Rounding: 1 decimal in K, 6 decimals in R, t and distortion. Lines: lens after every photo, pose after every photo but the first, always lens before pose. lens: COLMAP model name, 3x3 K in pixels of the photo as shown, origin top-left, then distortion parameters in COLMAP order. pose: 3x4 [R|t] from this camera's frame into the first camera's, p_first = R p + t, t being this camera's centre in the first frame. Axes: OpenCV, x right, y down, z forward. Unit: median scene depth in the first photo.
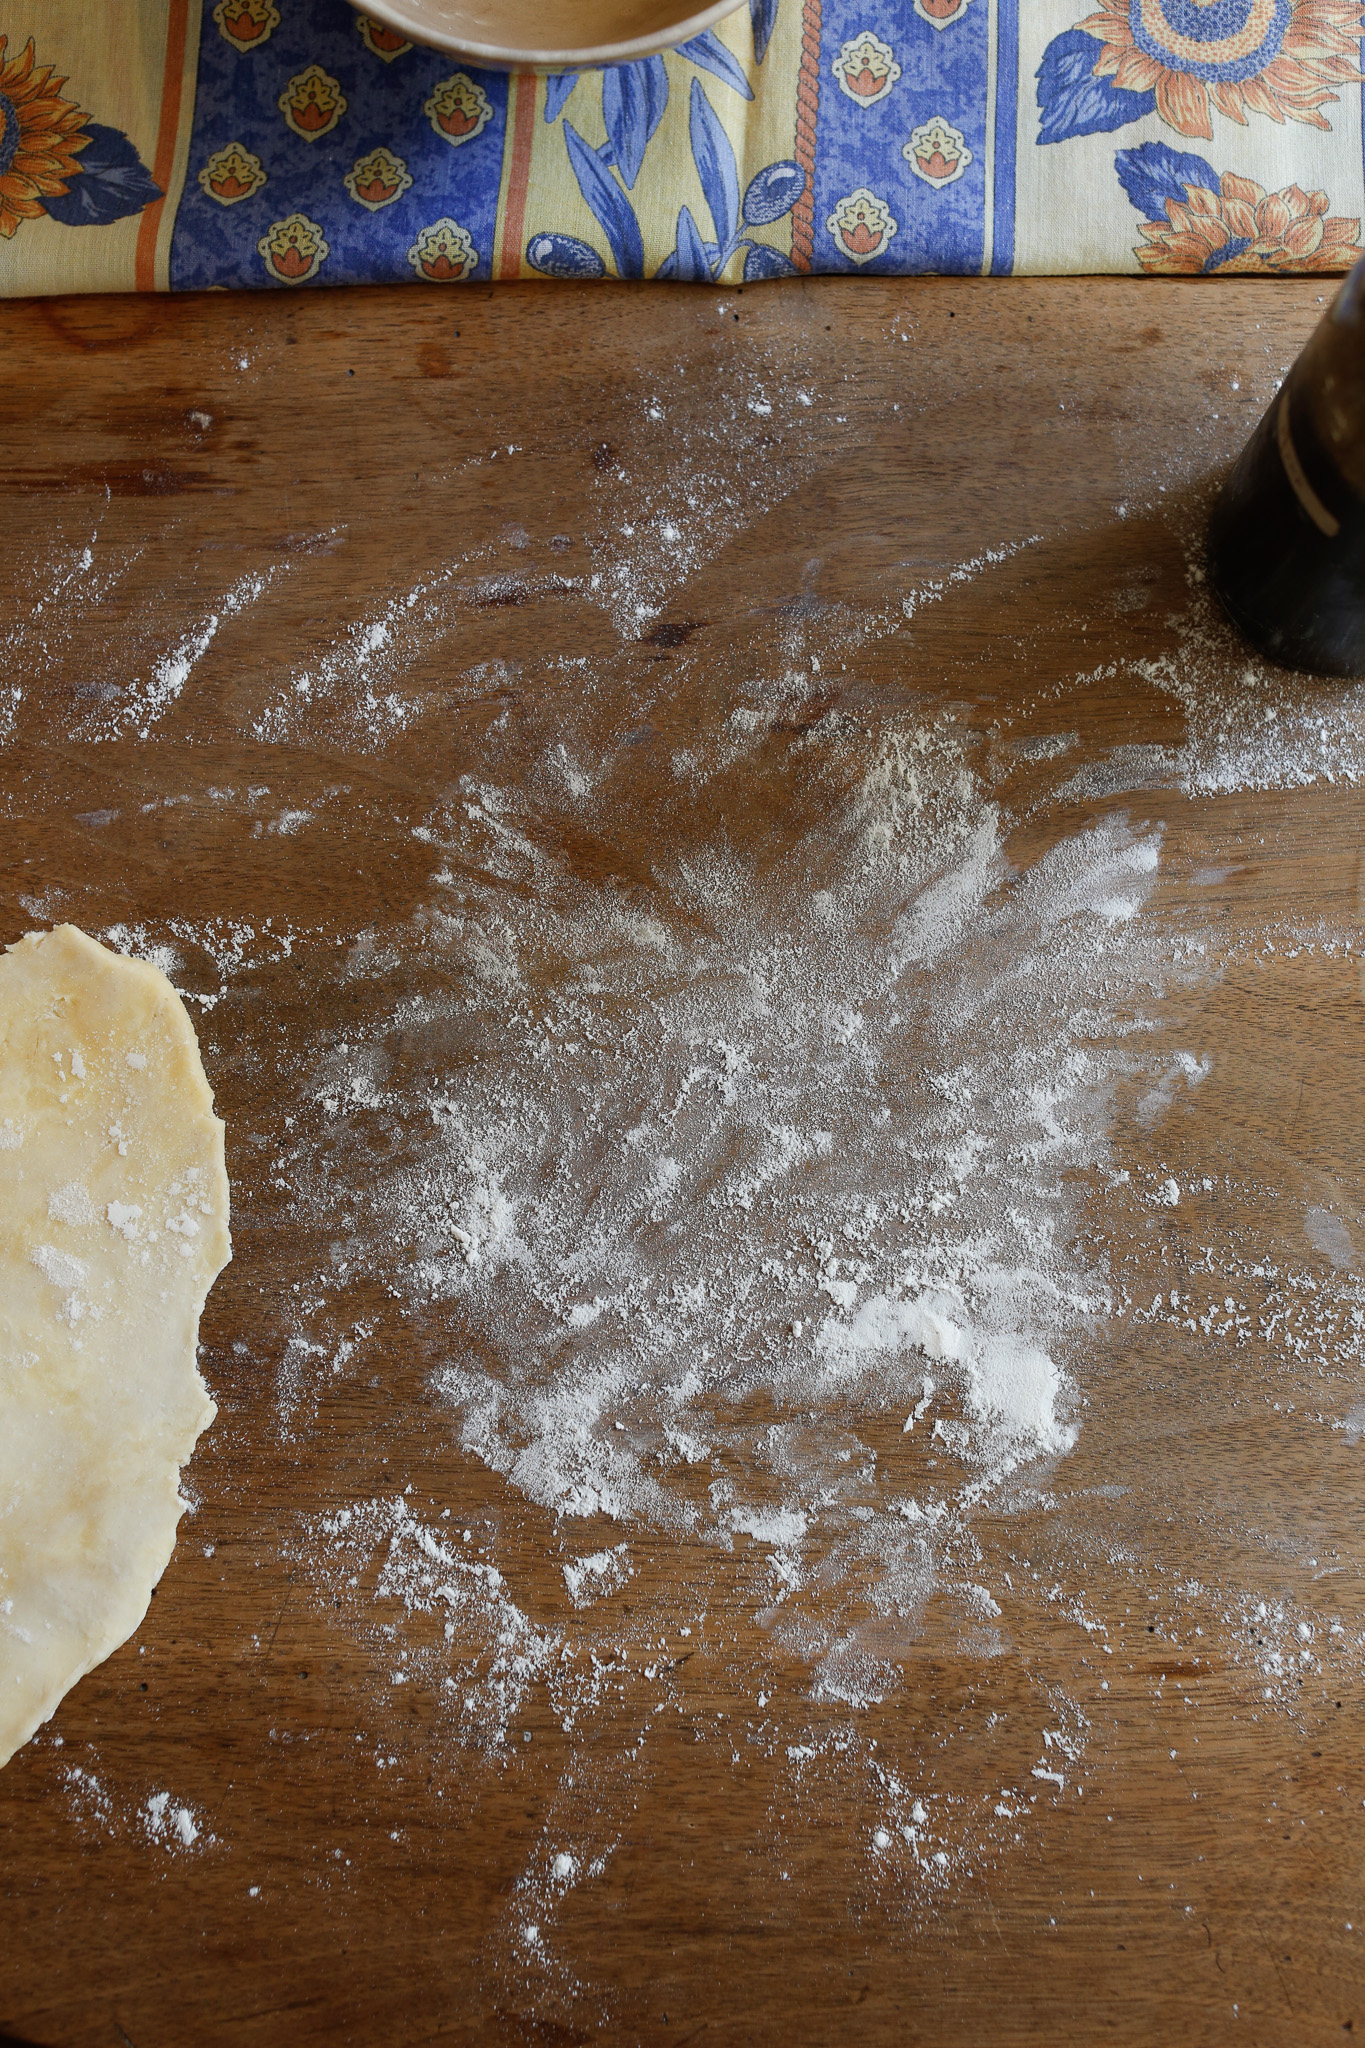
lens RADIAL K [[3090.7, 0, 682.5], [0, 3090.7, 1024.0], [0, 0, 1]] dist [-0.225473, 0.334302]
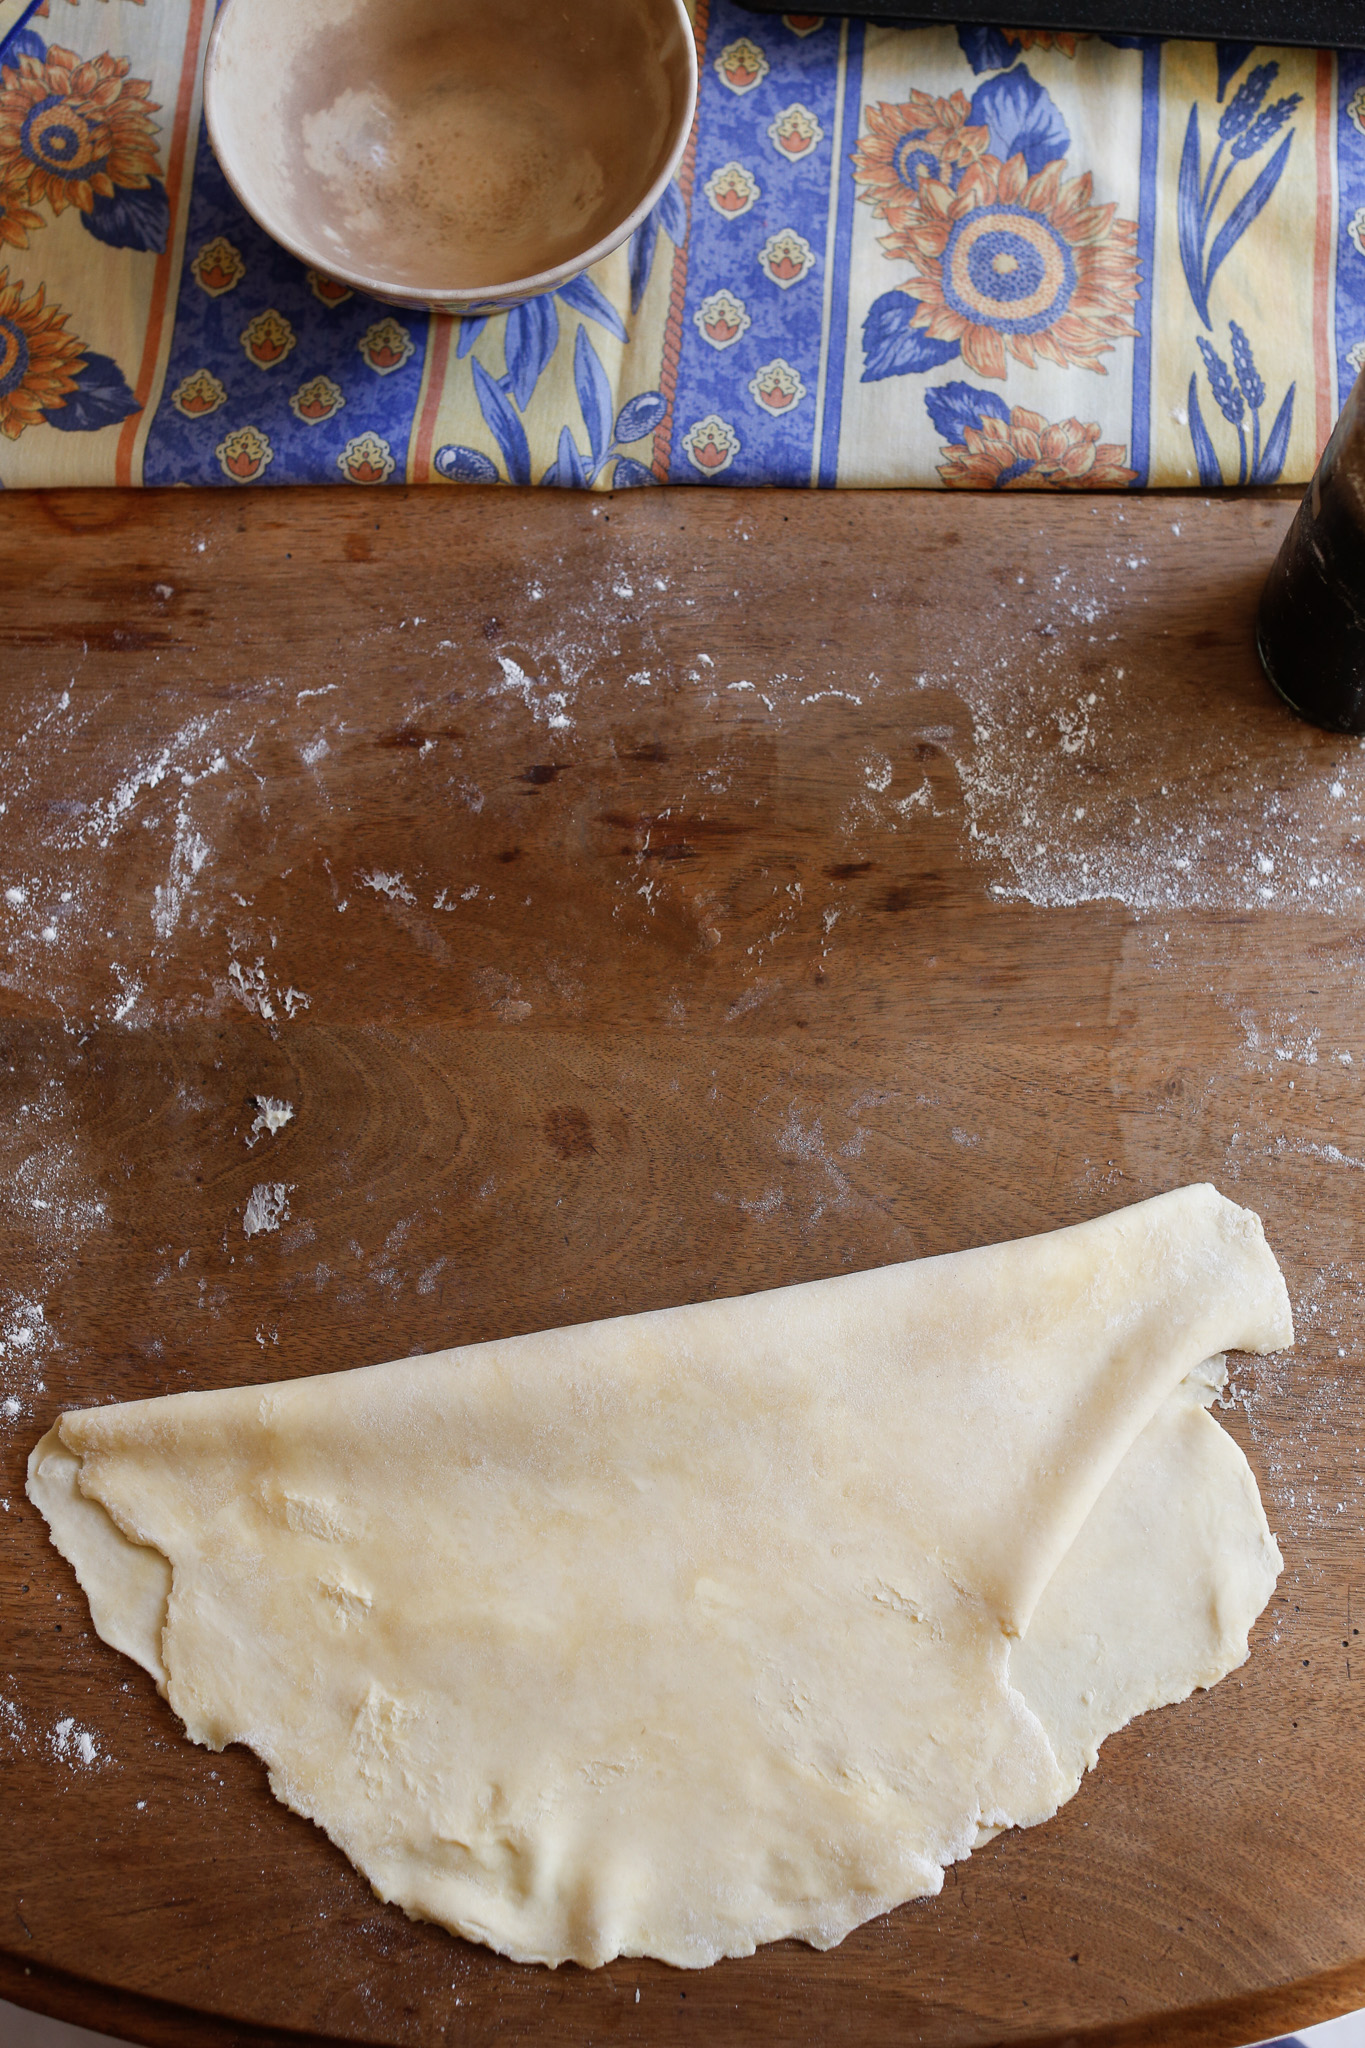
lens RADIAL K [[3090.7, 0, 682.5], [0, 3090.7, 1024.0], [0, 0, 1]] dist [-0.225473, 0.334302]
pose [[0.999204, 0.026488, -0.029844, 0.089590], [-0.029798, 0.992735, -0.116574, 0.109232], [0.026539, 0.117370, 0.992734, -0.184879]]
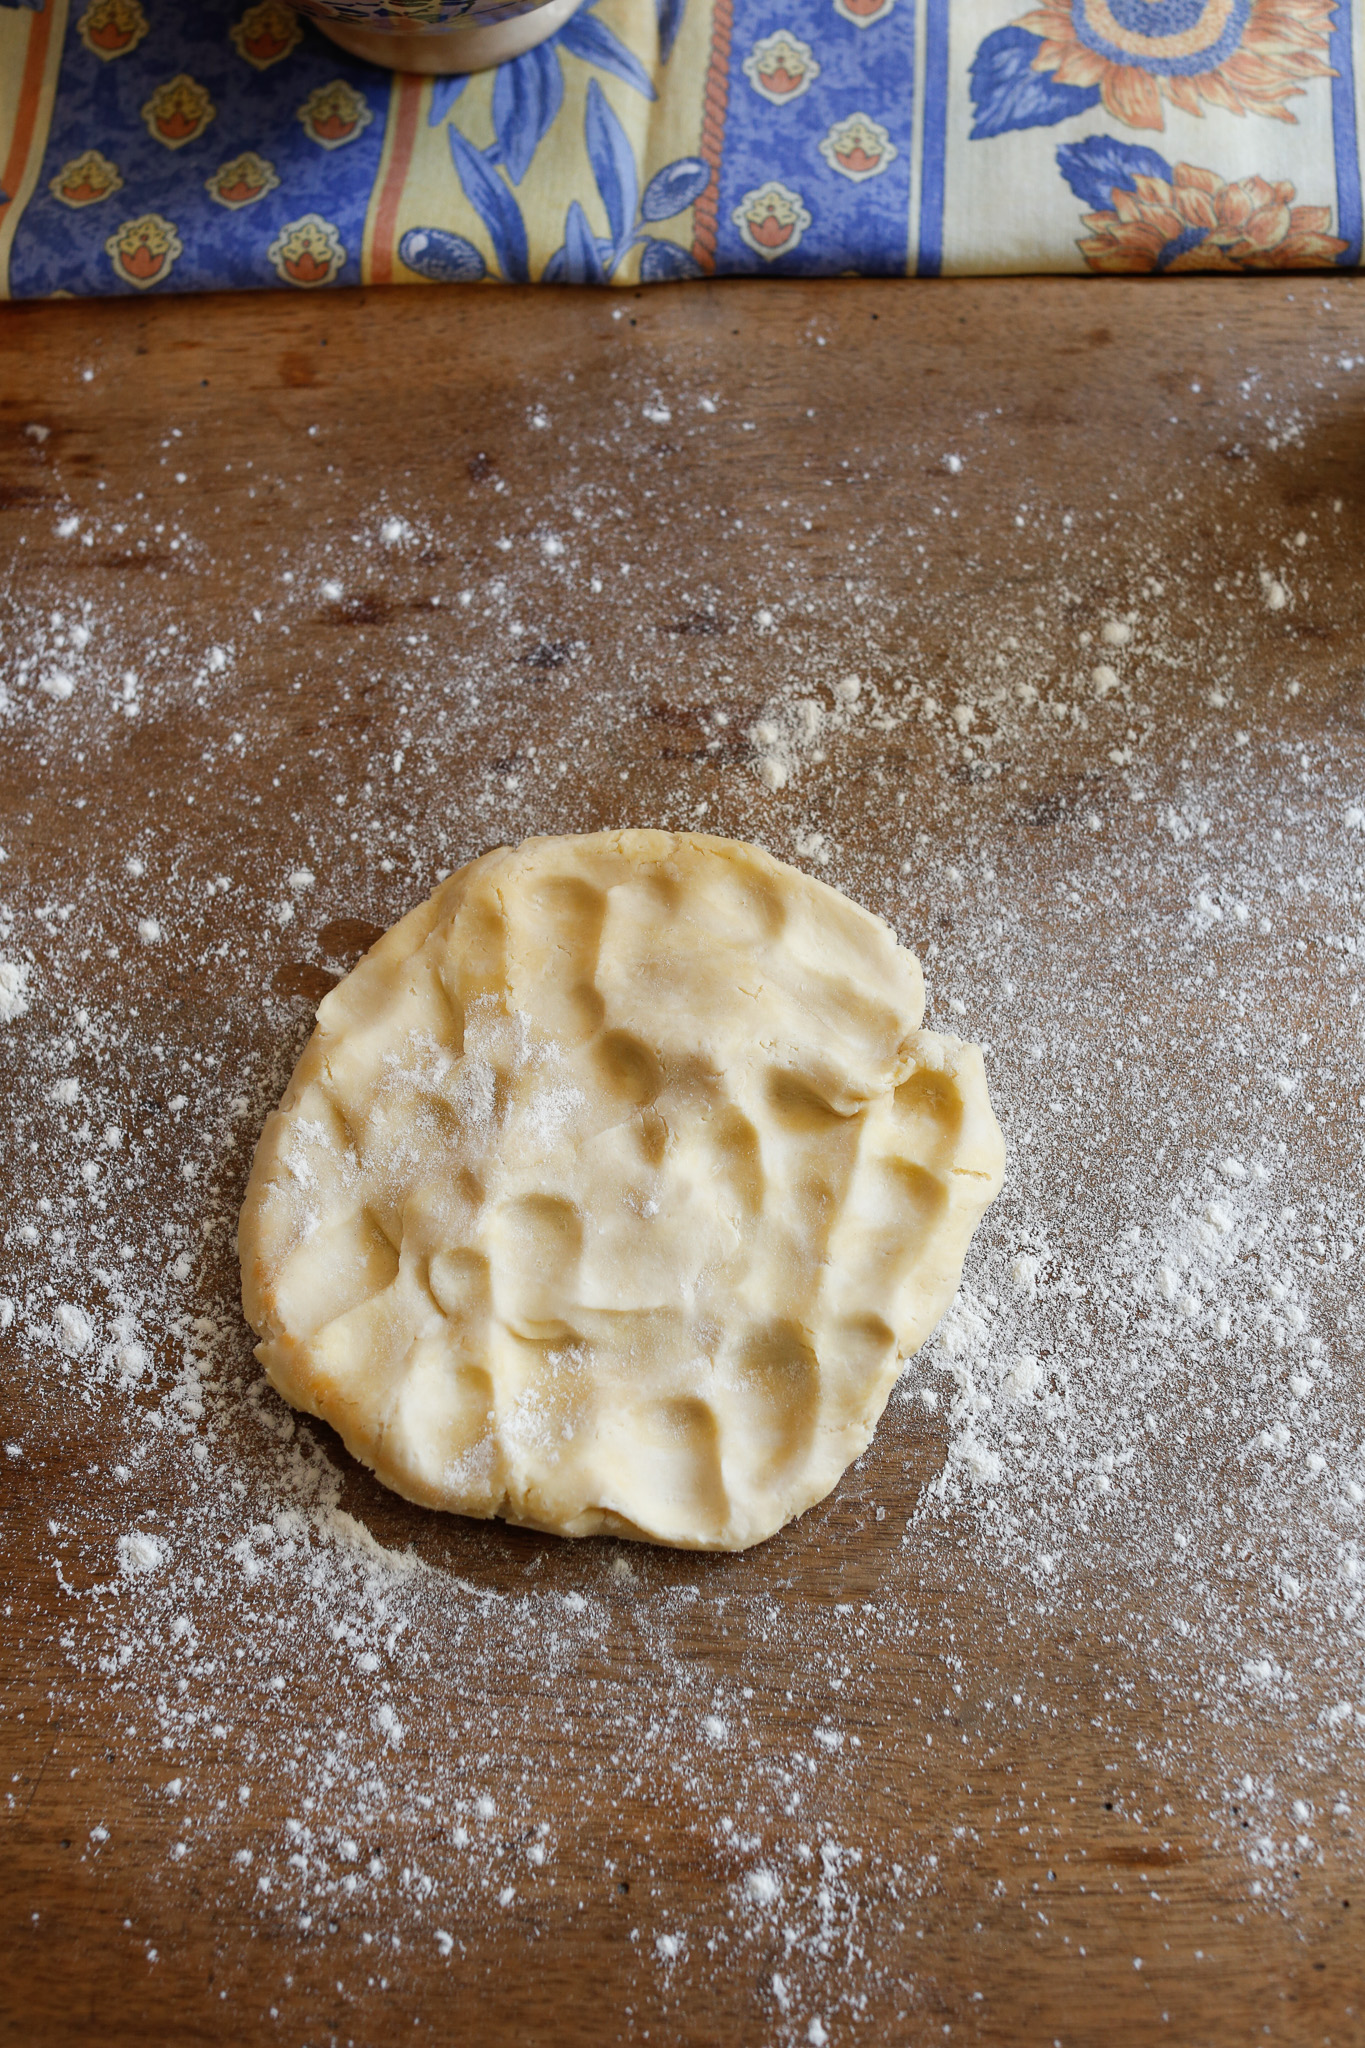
lens RADIAL K [[3090.7, 0, 682.5], [0, 3090.7, 1024.0], [0, 0, 1]] dist [-0.225473, 0.334302]
pose [[0.998940, 0.001602, -0.046010, 0.074009], [-0.010363, 0.981569, -0.190827, 0.142585], [0.044857, 0.191102, 0.980545, 0.161378]]
